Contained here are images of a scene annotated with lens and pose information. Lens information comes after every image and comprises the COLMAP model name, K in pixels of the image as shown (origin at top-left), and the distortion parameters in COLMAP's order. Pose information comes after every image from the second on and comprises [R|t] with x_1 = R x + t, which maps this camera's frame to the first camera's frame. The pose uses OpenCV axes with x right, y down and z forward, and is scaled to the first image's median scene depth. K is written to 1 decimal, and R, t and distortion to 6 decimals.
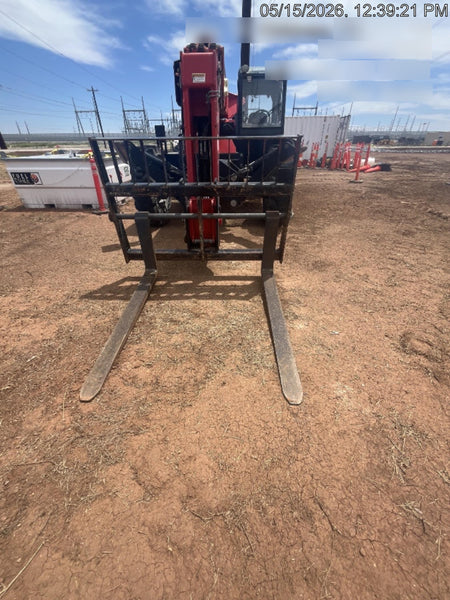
lens RADIAL K [[238.2, 0, 225.0], [0, 238.2, 300.0], [0, 0, 1]] dist [-0.002553, -0.000214]
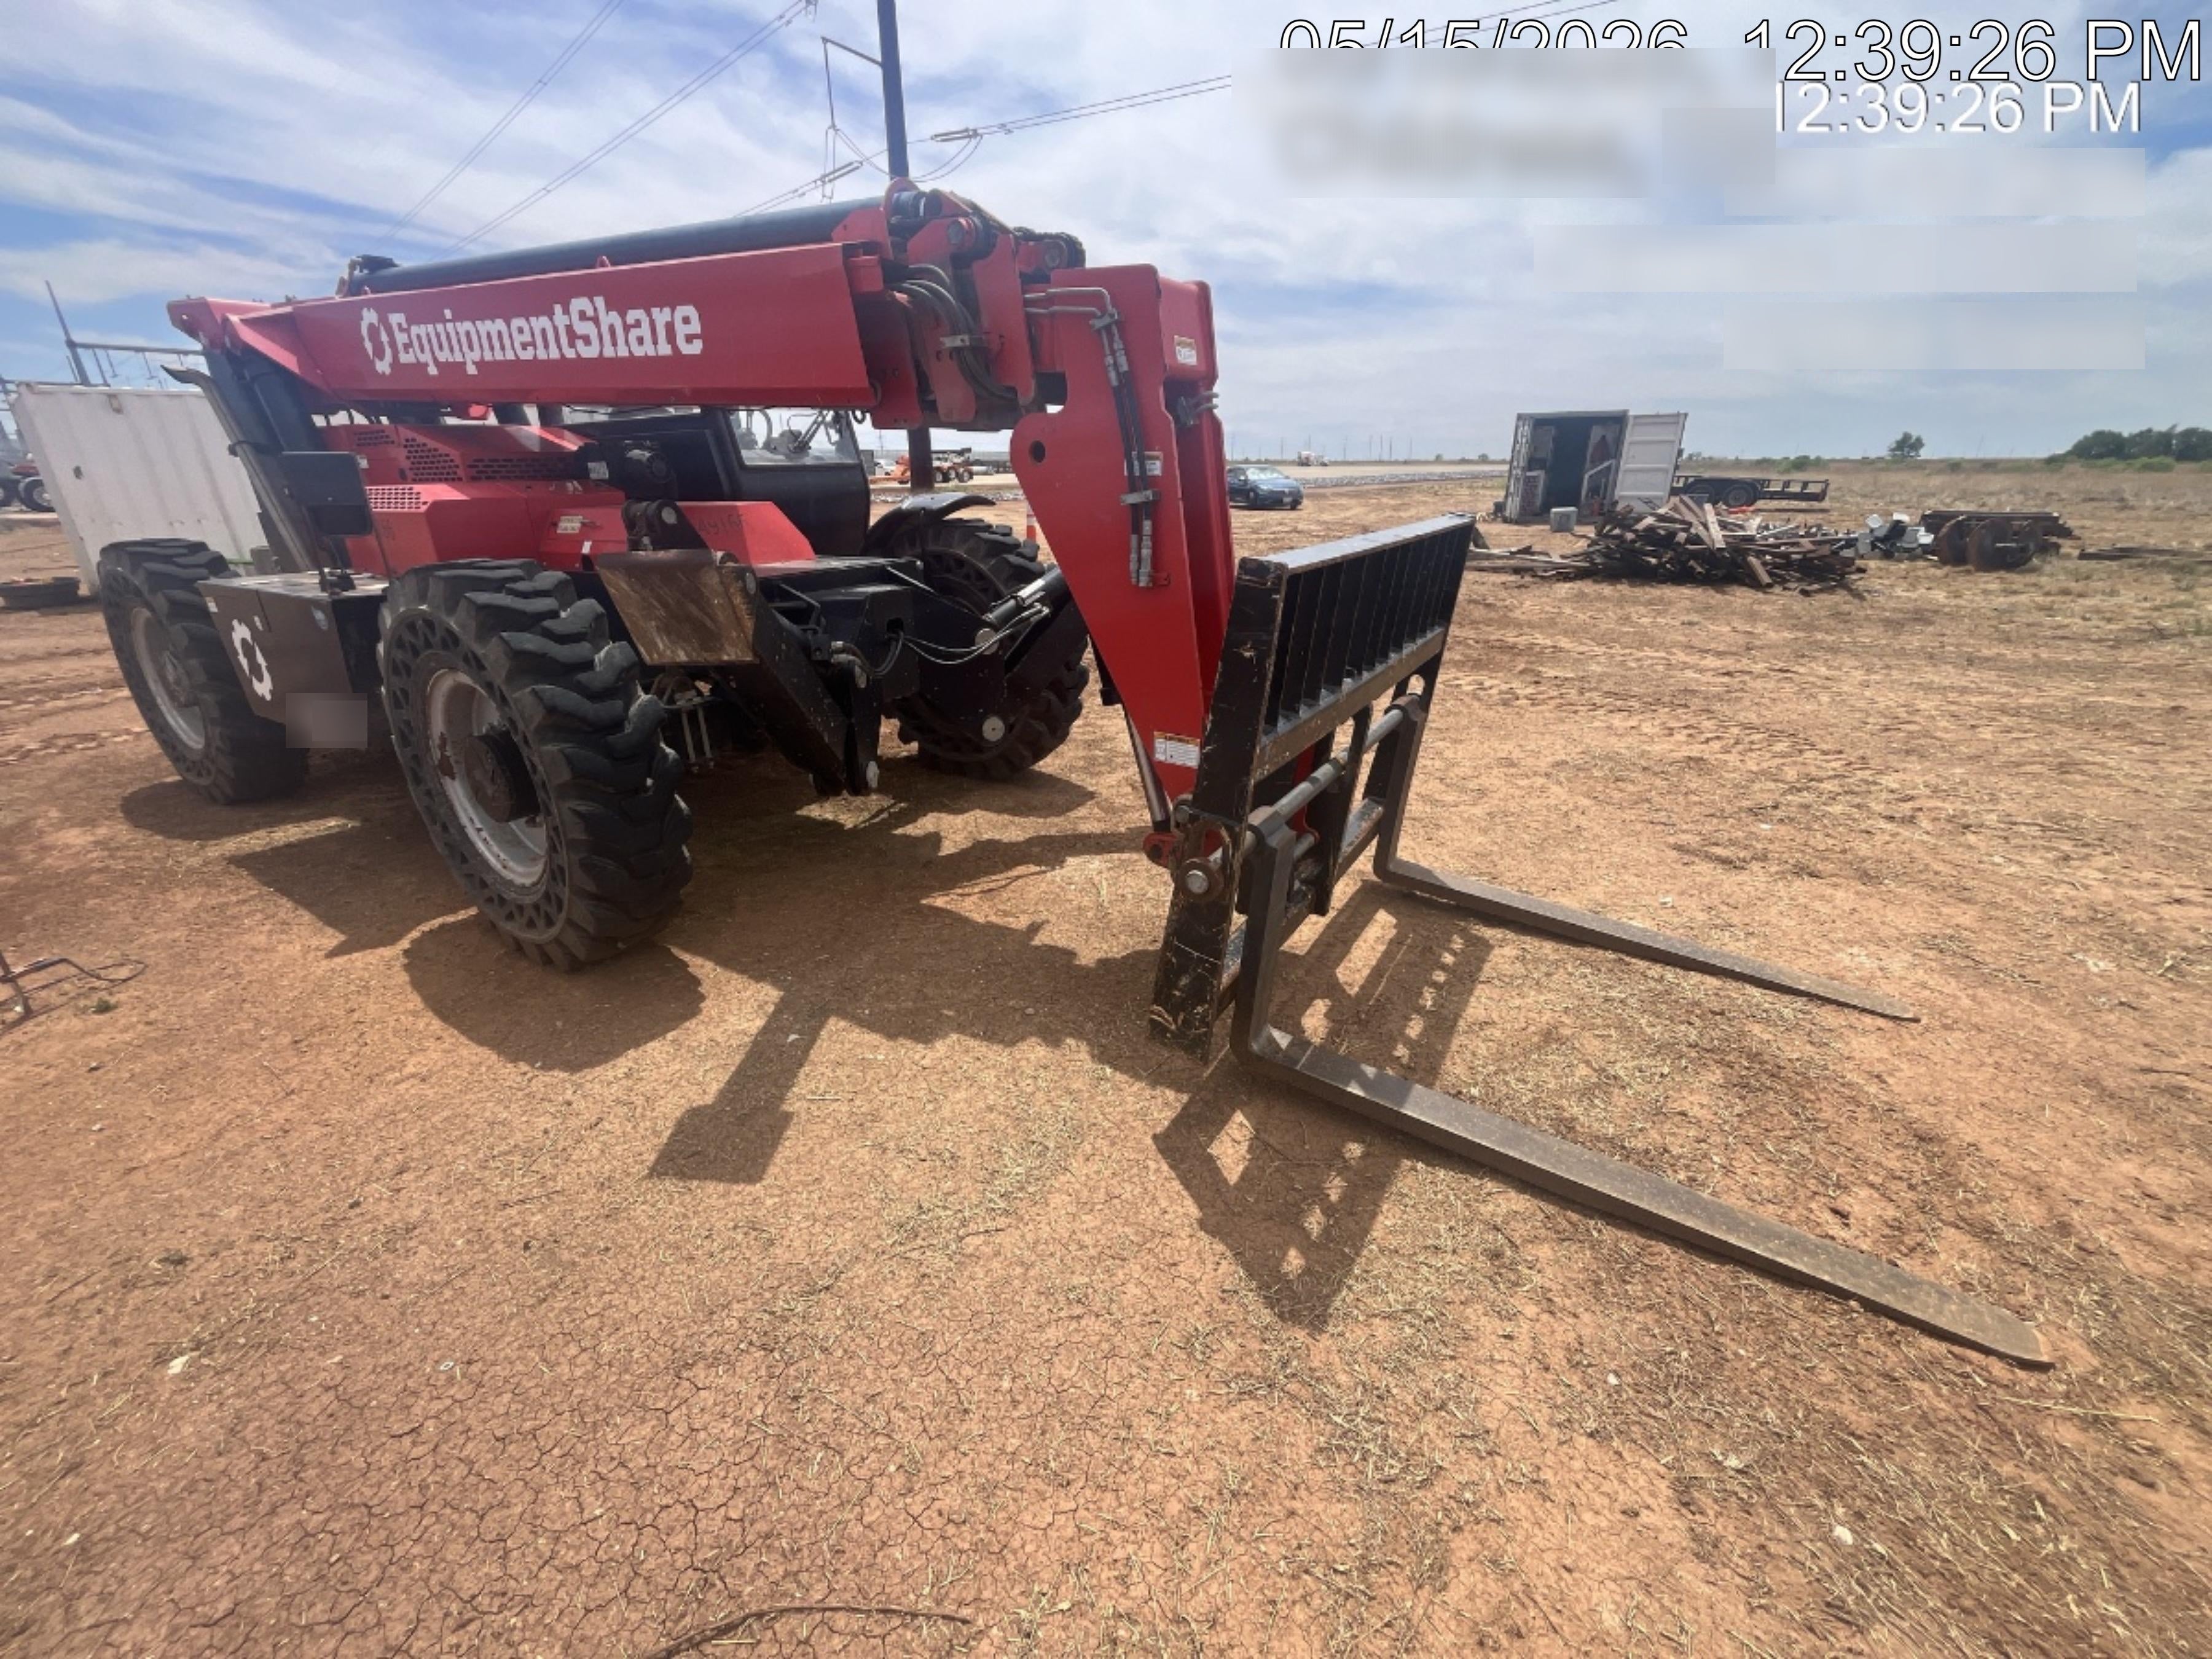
lens RADIAL K [[875.8, 0, 1106.0], [0, 875.8, 829.5], [0, 0, 1]] dist [-0.001144, 0.000016]
pose [[0.522554, -0.323851, 0.788706, -1.008504], [0.476841, 0.877861, 0.044530, -0.417516], [-0.706795, 0.352818, 0.613156, 0.503519]]
